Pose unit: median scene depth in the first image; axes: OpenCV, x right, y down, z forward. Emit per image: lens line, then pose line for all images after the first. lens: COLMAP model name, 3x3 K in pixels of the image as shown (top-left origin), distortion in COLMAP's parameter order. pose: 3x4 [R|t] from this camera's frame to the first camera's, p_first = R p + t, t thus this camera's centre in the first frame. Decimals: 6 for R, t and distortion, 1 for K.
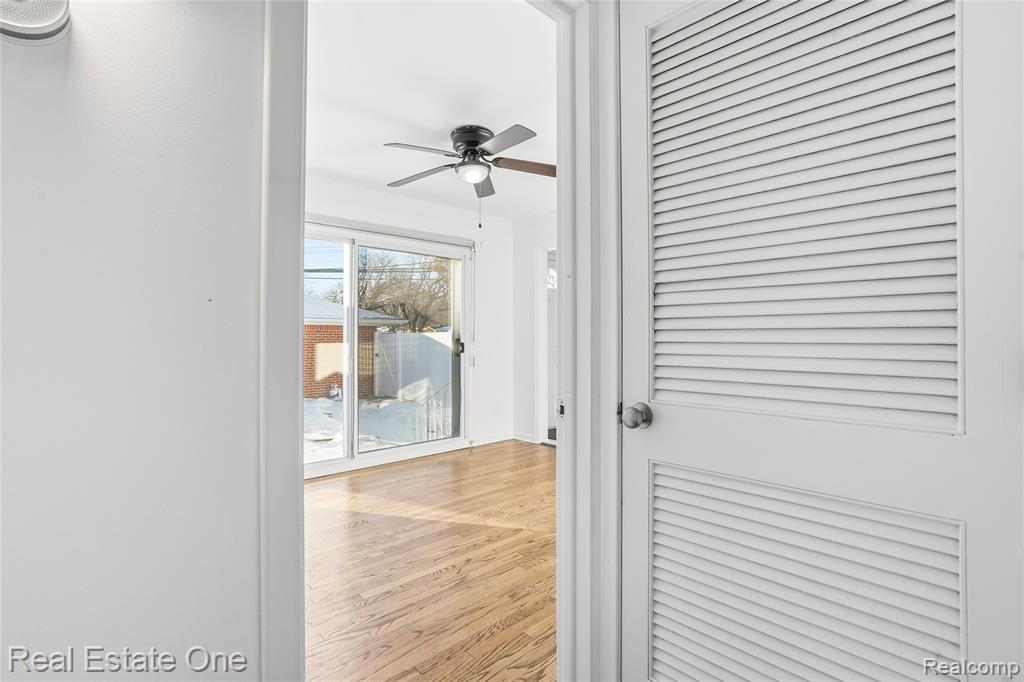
lens RADIAL K [[479.7, 0, 506.5], [0, 479.7, 334.2], [0, 0, 1]] dist [-0.044961, 0.028470]
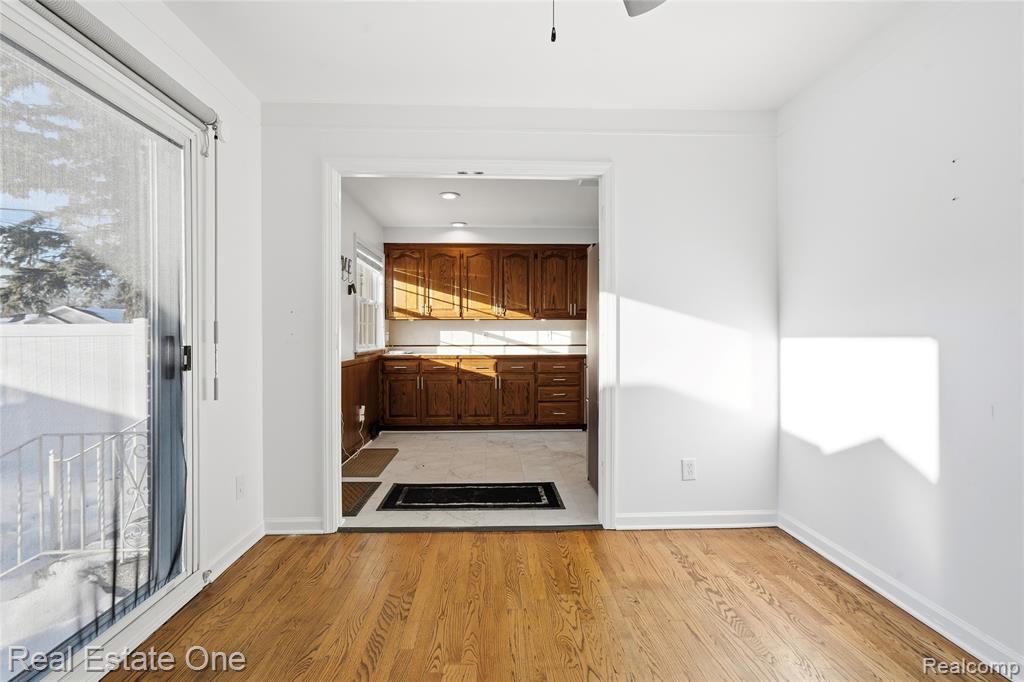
lens RADIAL K [[519.4, 0, 512.0], [0, 519.4, 341.0], [0, 0, 1]] dist [-0.000397, 0.000022]
pose [[0.652466, -0.006785, 0.757787, -0.107135], [-0.005028, 0.999899, 0.013282, 0.002341], [-0.757801, -0.012476, 0.652366, 0.208159]]
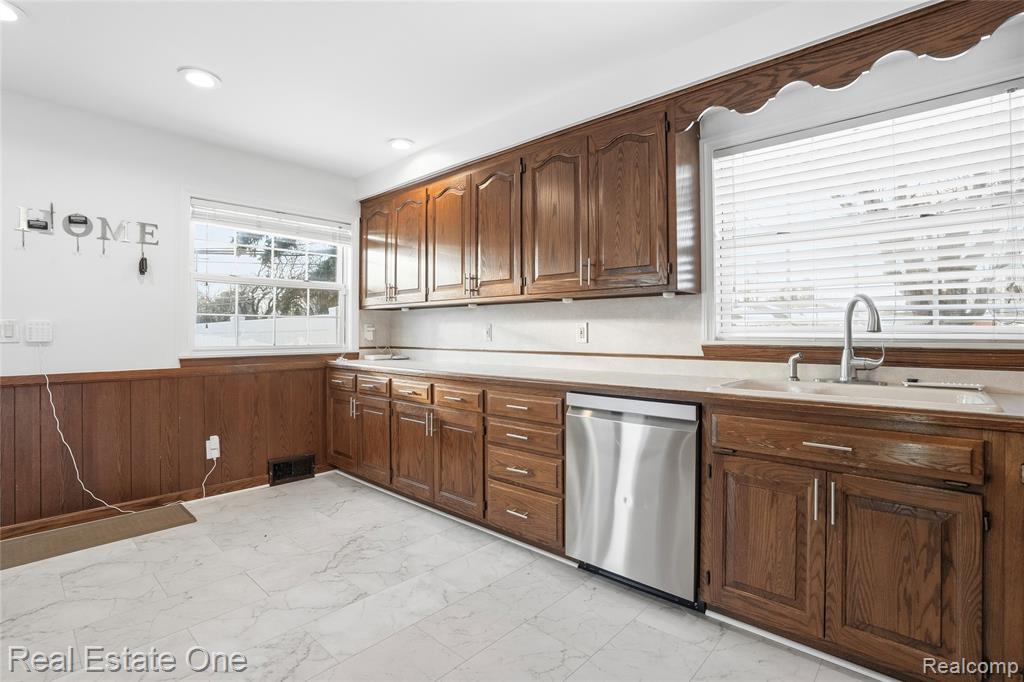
lens RADIAL K [[479.7, 0, 506.5], [0, 479.7, 334.2], [0, 0, 1]] dist [-0.044961, 0.028470]
pose [[0.997579, -0.003184, 0.069465, 0.301633], [0.002142, 0.999884, 0.015071, 0.000470], [-0.069505, -0.014885, 0.997471, 0.306075]]
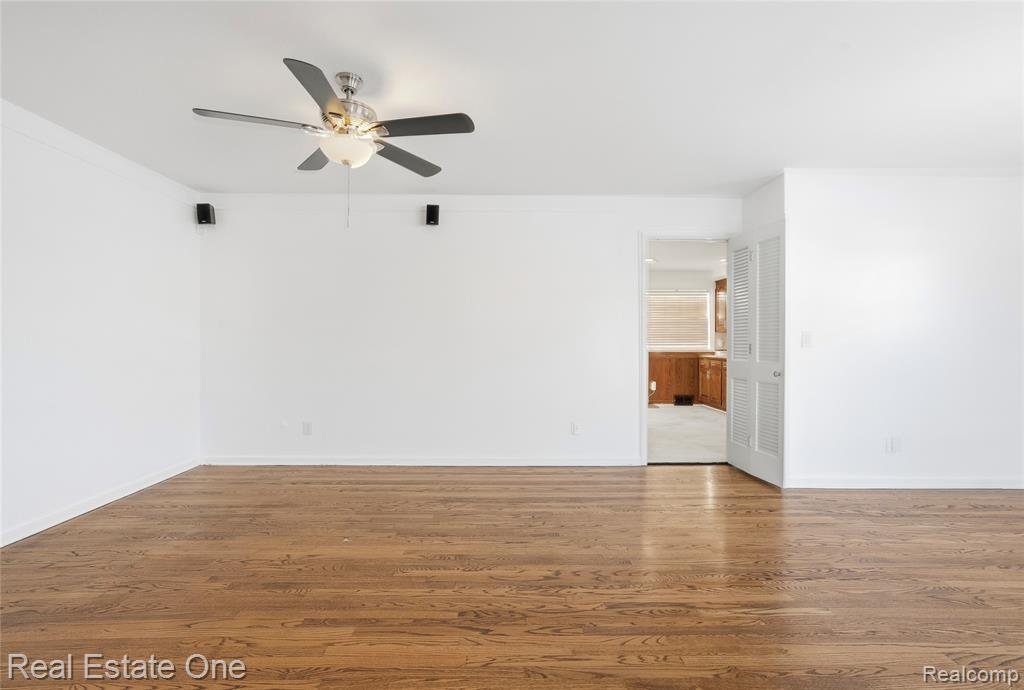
lens RADIAL K [[465.0, 0, 518.9], [0, 465.0, 349.2], [0, 0, 1]] dist [-0.002373, 0.000159]
pose [[0.740391, 0.007648, -0.672133, 0.481994], [0.007065, 0.999791, 0.019159, -0.001384], [0.672140, -0.018934, 0.740182, -0.086808]]
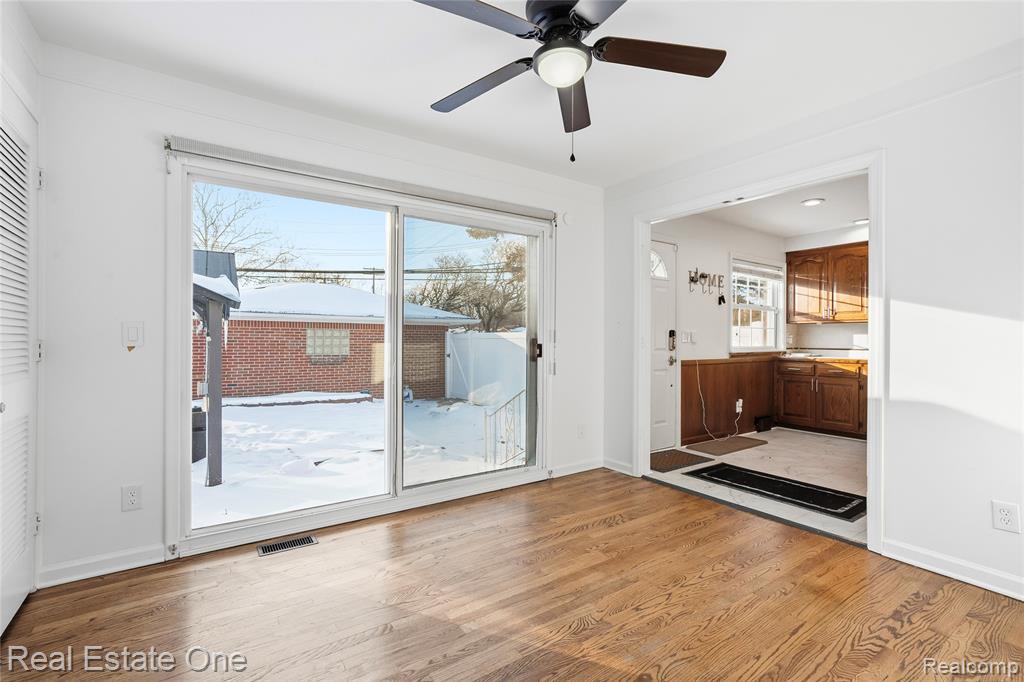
lens RADIAL K [[465.0, 0, 510.7], [0, 465.0, 338.0], [0, 0, 1]] dist [-0.030521, 0.025808]
pose [[0.989510, 0.004533, -0.144395, -0.012907], [-0.003580, 0.999970, 0.006855, 0.001298], [0.144422, -0.006266, 0.989496, 0.106931]]
